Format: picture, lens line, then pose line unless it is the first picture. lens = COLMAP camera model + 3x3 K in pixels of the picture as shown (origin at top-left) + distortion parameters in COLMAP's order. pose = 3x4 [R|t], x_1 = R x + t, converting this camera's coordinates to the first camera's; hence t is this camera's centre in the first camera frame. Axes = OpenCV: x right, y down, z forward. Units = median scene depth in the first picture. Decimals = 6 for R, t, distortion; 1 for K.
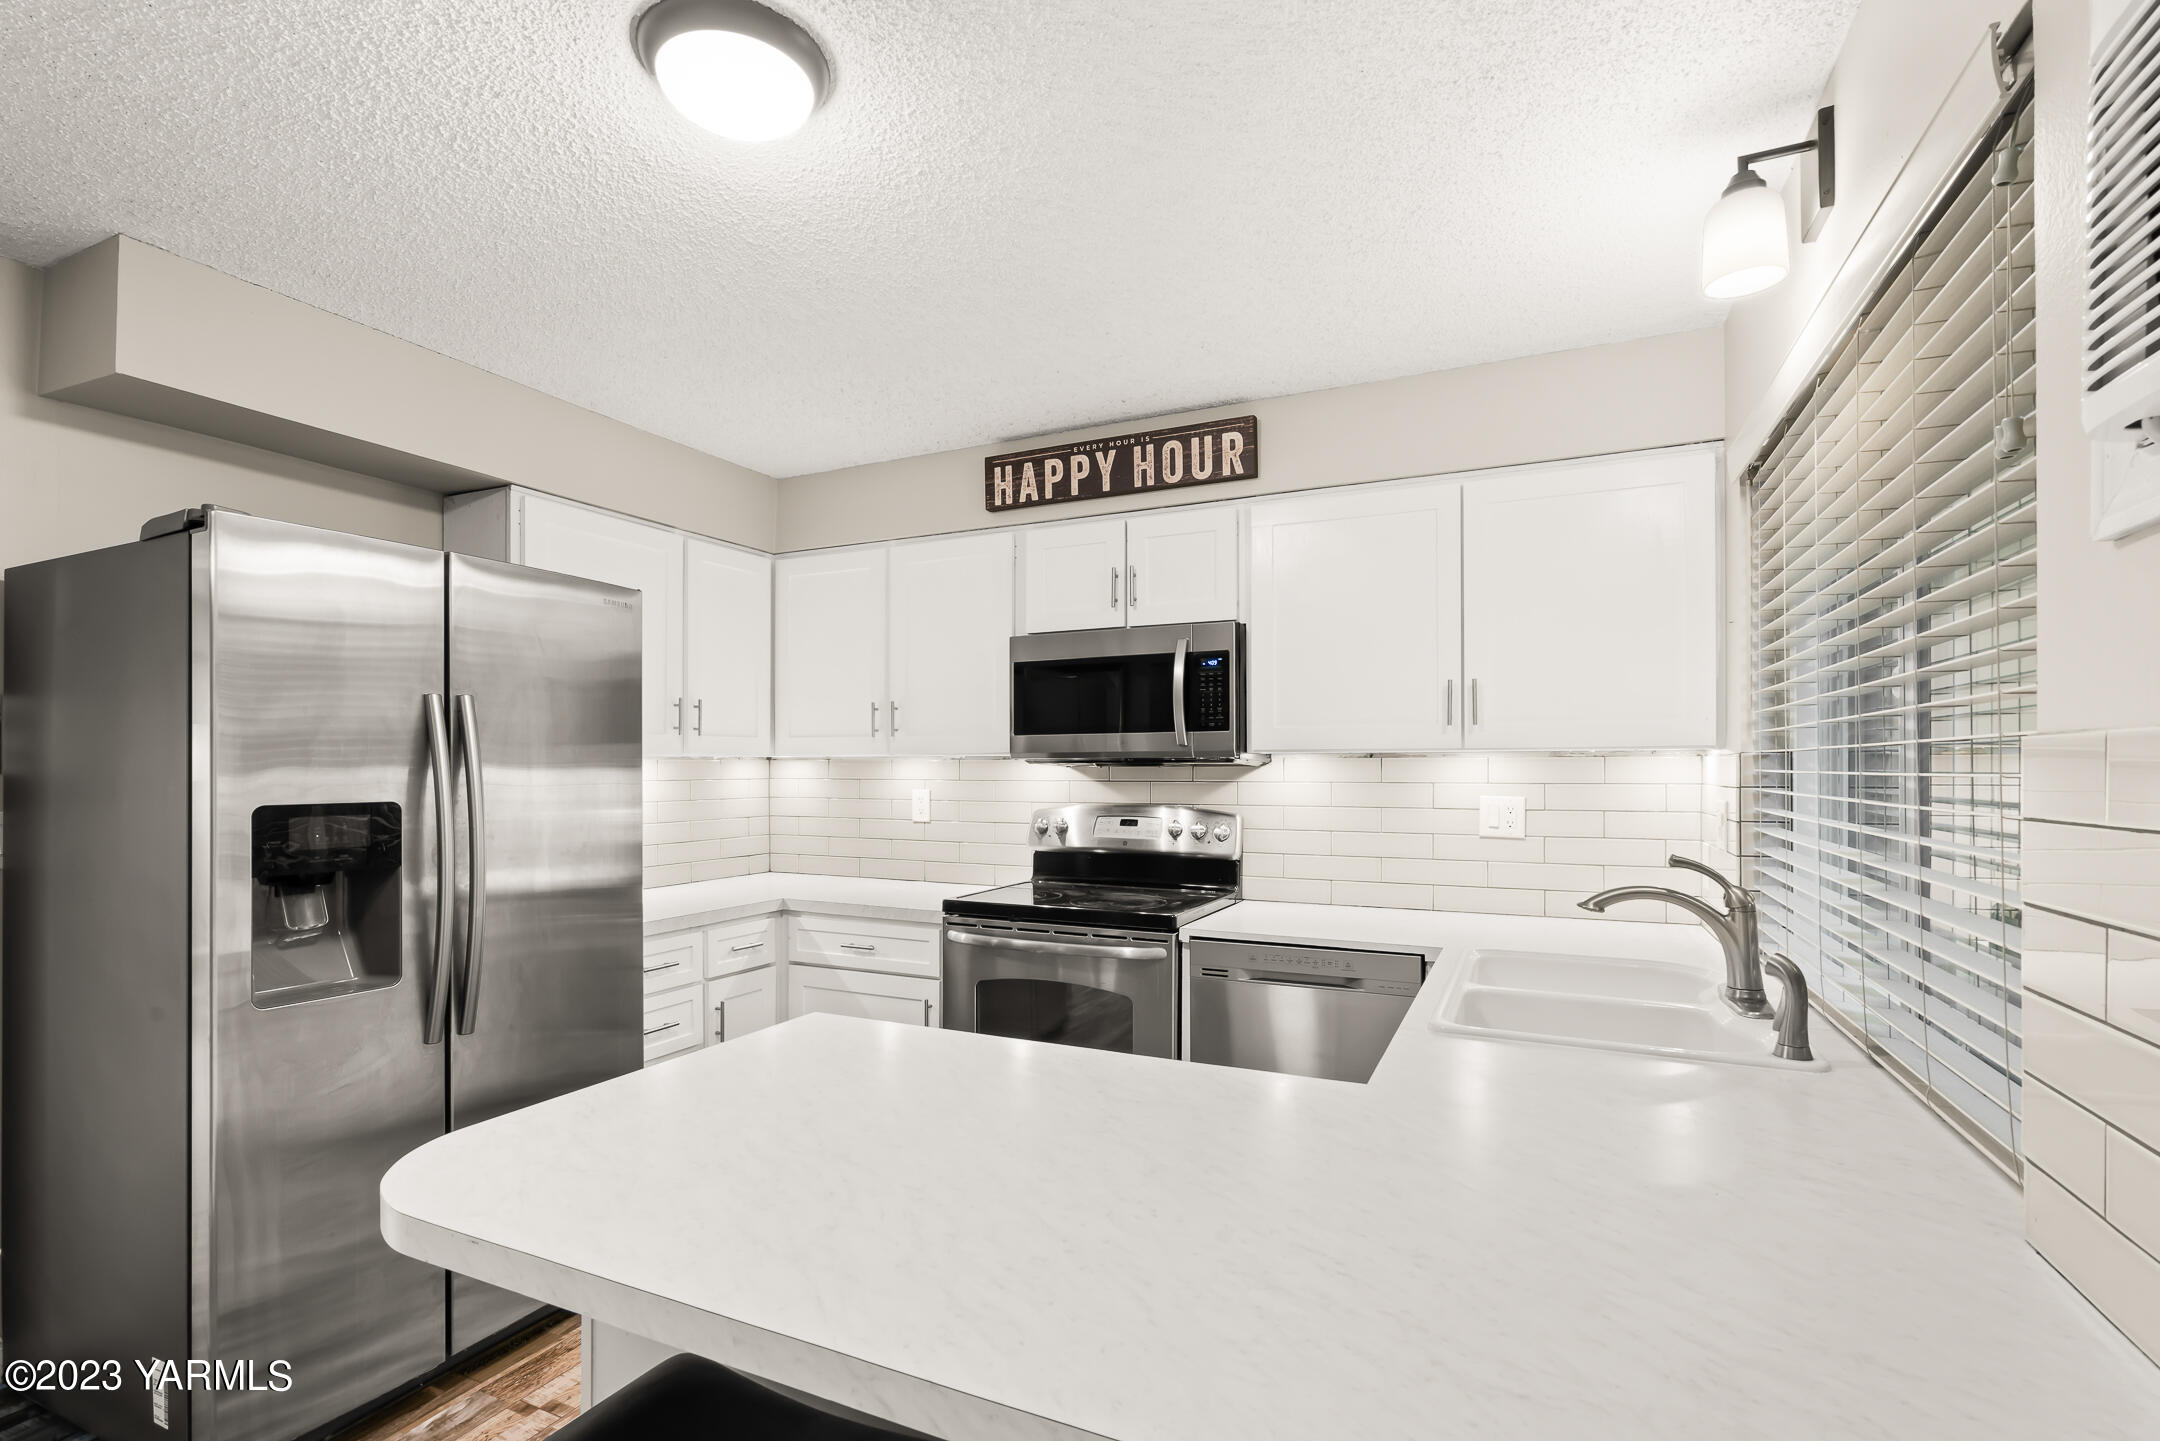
lens RADIAL K [[969.8, 0, 1075.8], [0, 969.8, 760.1], [0, 0, 1]] dist [-0.018164, 0.003806]
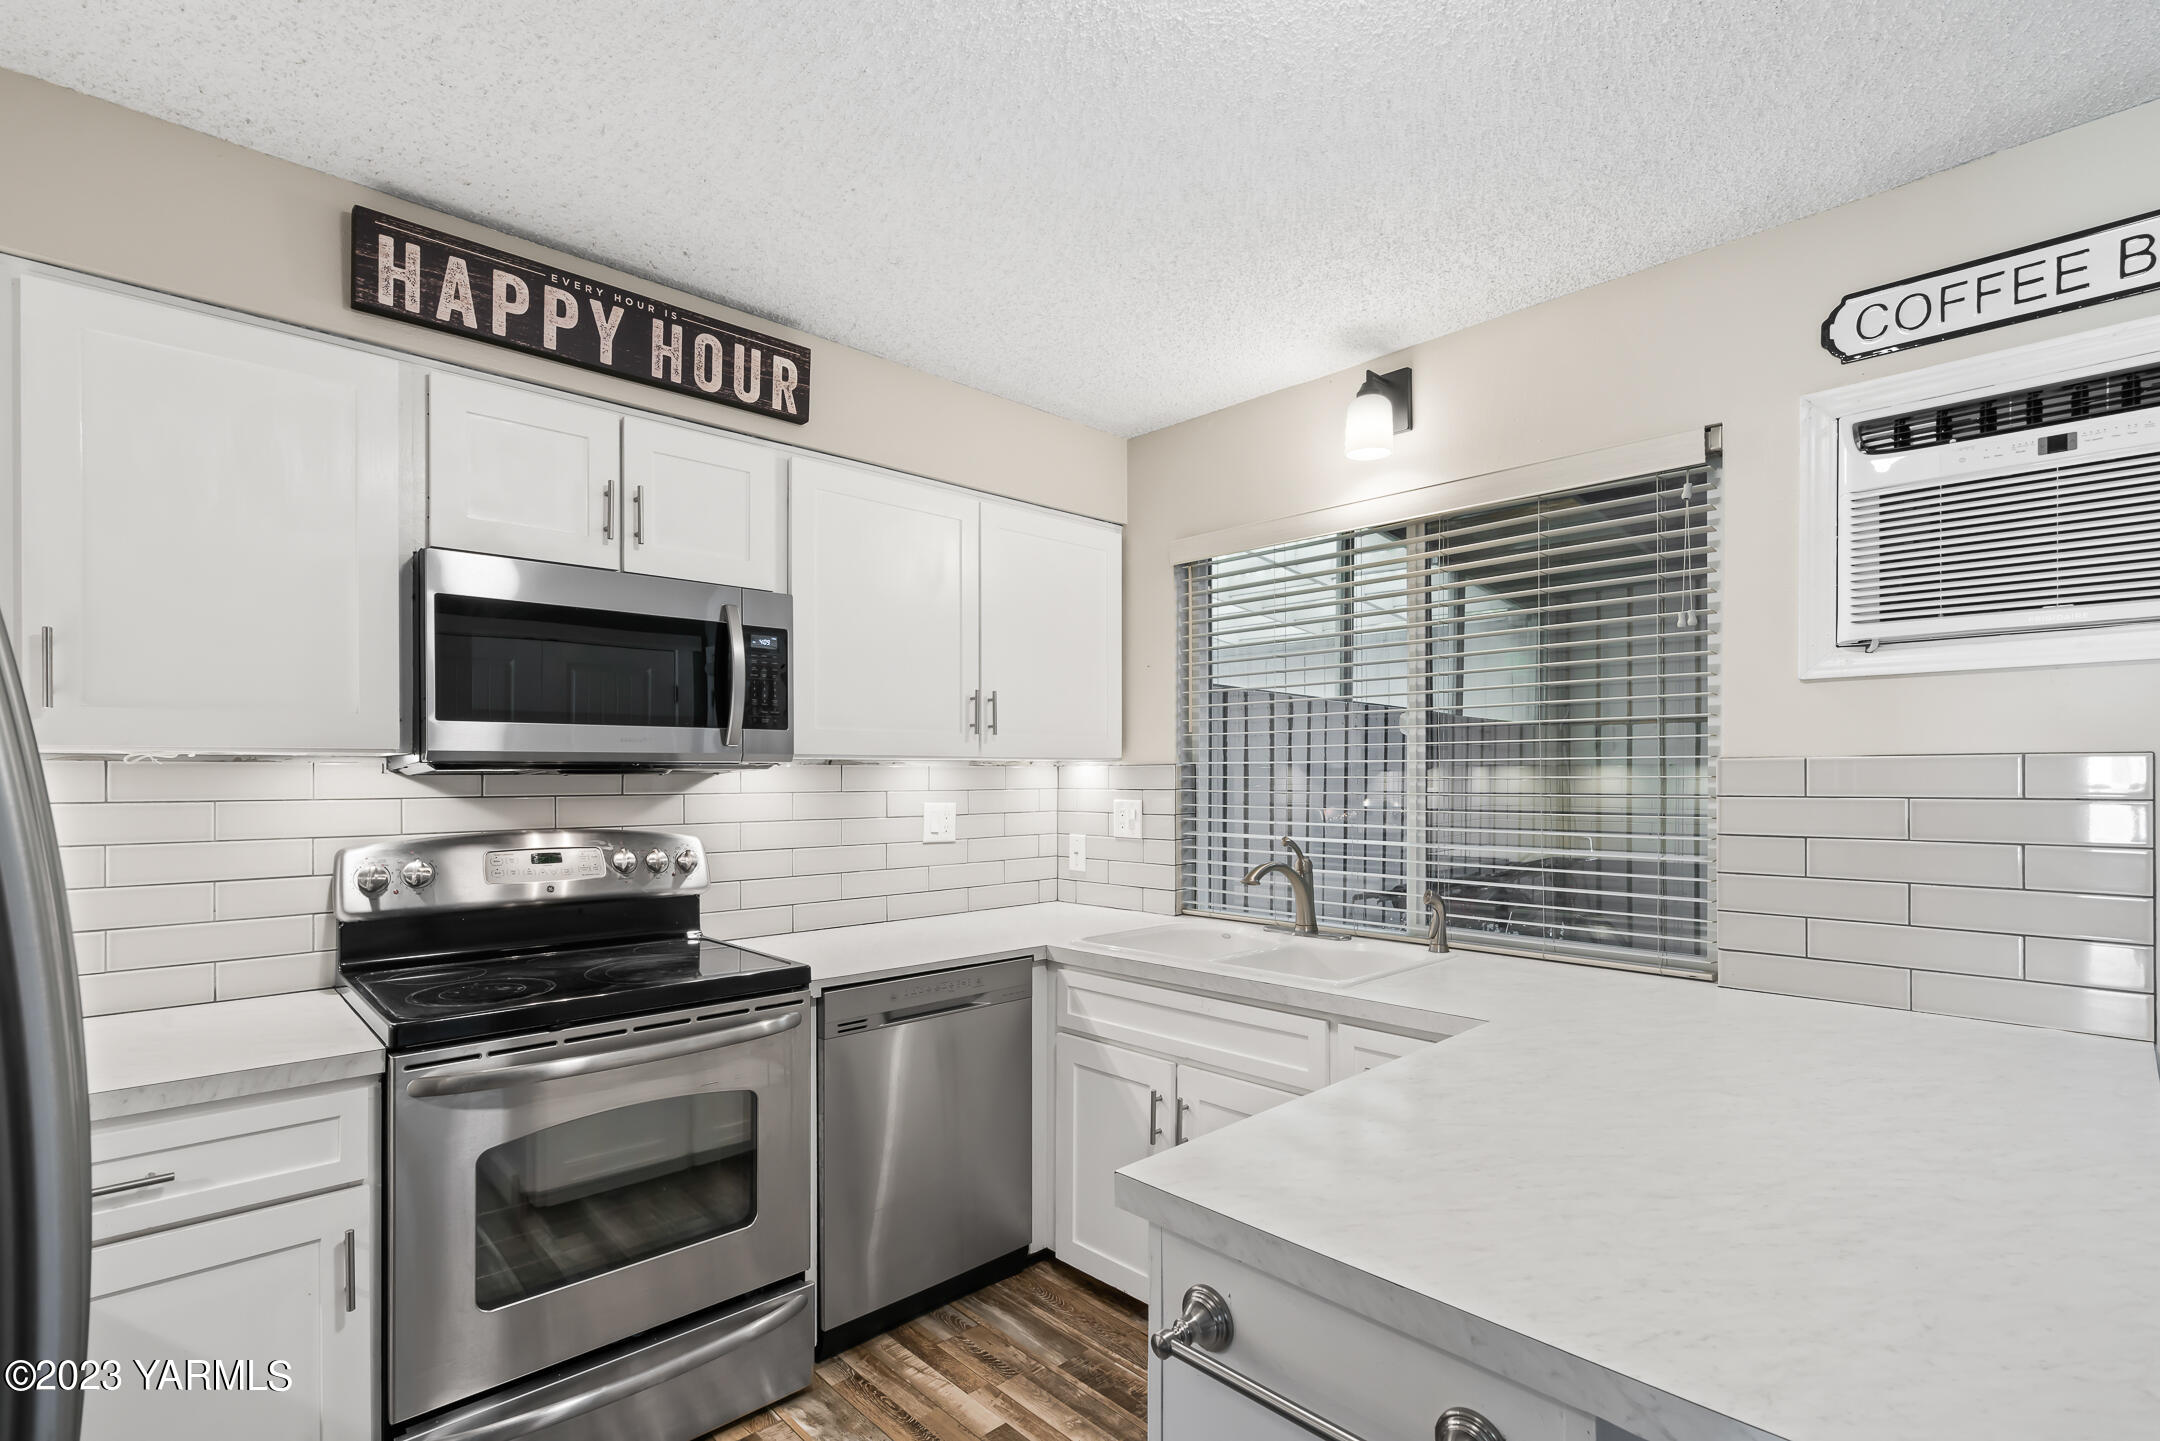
lens RADIAL K [[969.8, 0, 1076.4], [0, 969.8, 780.8], [0, 0, 1]] dist [-0.018164, 0.003806]
pose [[0.380338, -0.005515, 0.924831, -0.468302], [-0.006020, 0.999946, 0.008438, 0.003345], [-0.924828, -0.008777, 0.380284, 0.448091]]
